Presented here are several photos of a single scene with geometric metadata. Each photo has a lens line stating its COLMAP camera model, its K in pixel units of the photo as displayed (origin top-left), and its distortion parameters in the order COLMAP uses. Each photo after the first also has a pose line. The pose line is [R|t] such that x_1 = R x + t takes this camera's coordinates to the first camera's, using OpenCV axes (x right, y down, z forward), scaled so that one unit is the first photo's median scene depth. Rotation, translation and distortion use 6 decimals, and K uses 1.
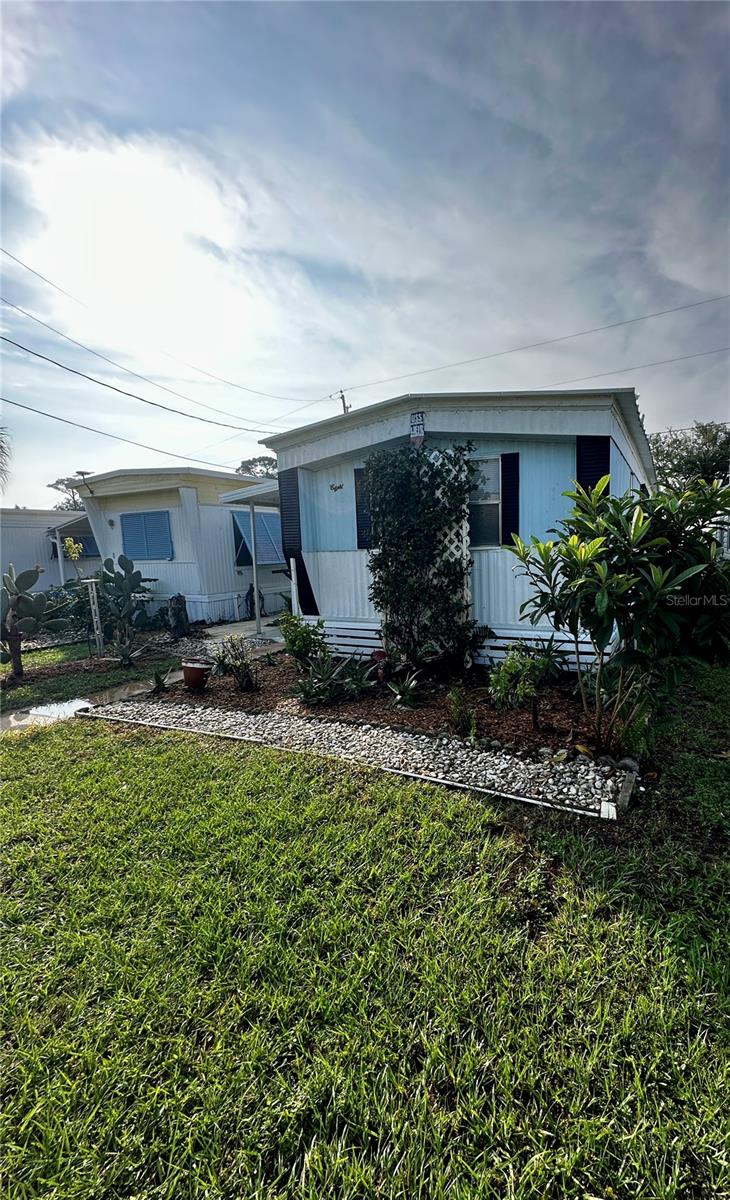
lens RADIAL K [[493.2, 0, 451.2], [0, 493.2, 605.8], [0, 0, 1]] dist [-0.000013, -0.000040]
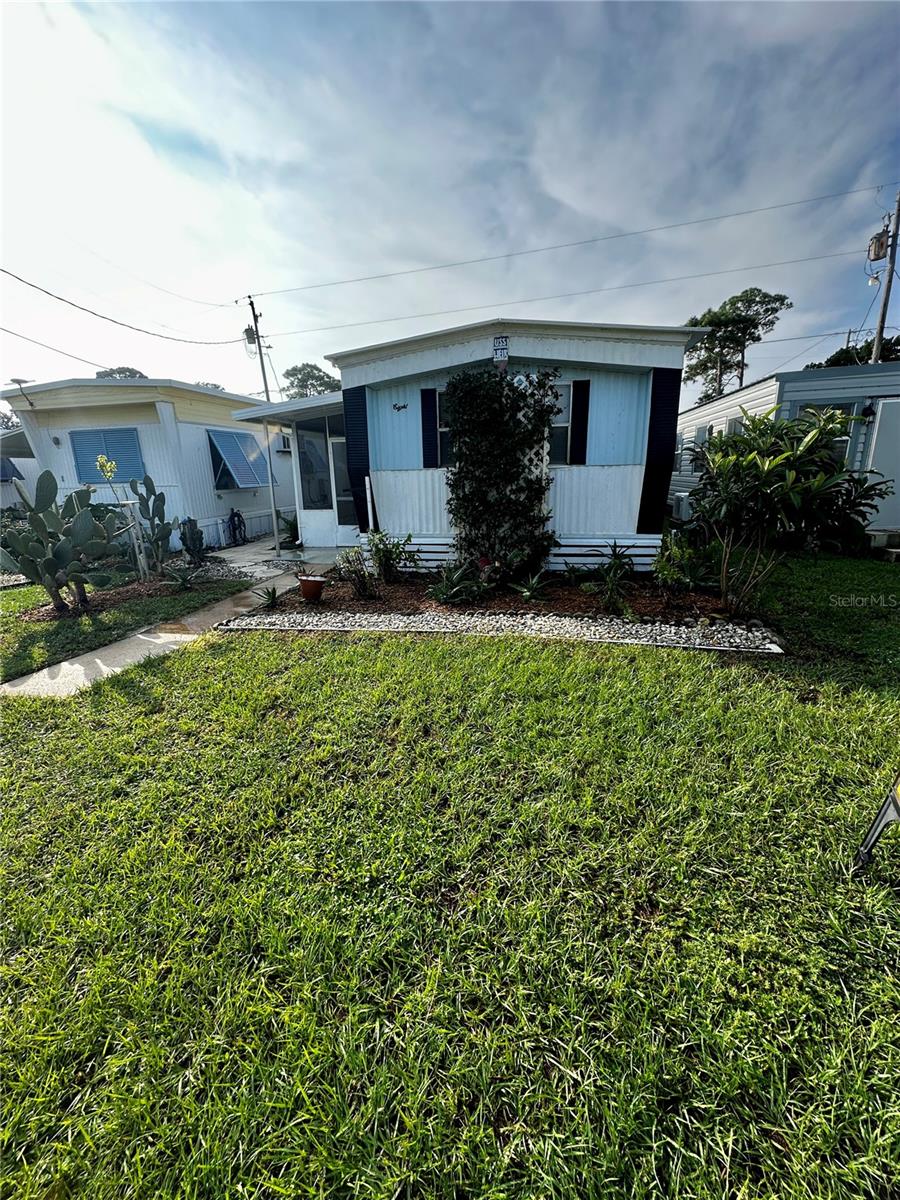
lens RADIAL K [[482.6, 0, 450.0], [0, 482.6, 600.0], [0, 0, 1]] dist [-0.009730, 0.006871]
pose [[0.976521, -0.053193, 0.208749, -0.434123], [0.024266, 0.990029, 0.138761, 0.027998], [-0.214049, -0.130438, 0.968075, -0.067328]]
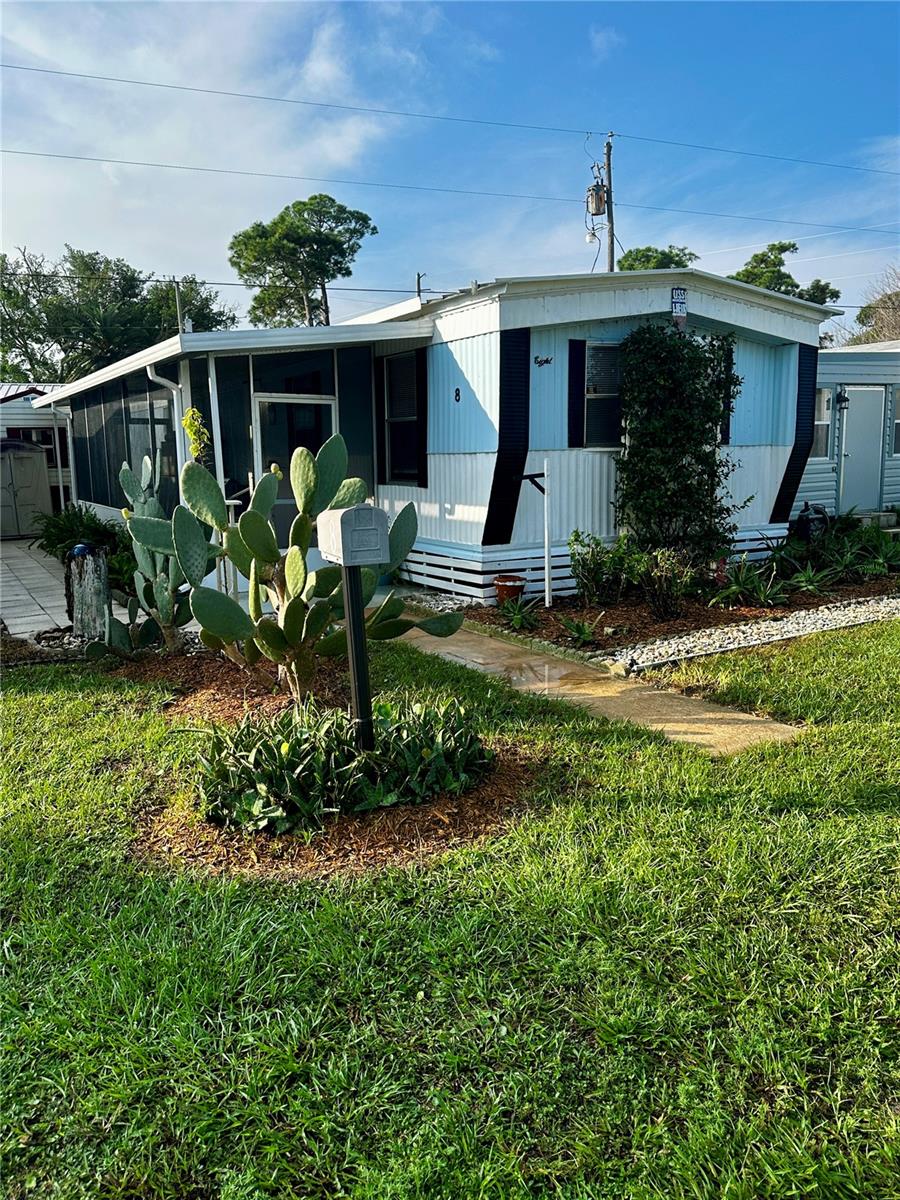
lens RADIAL K [[924.5, 0, 450.0], [0, 924.5, 600.0], [0, 0, 1]] dist [0.015340, 0.002526]
pose [[0.601854, -0.110837, 0.790877, -1.695311], [0.100208, 0.992976, 0.062902, 0.011769], [-0.792294, 0.041395, 0.608734, 0.350990]]
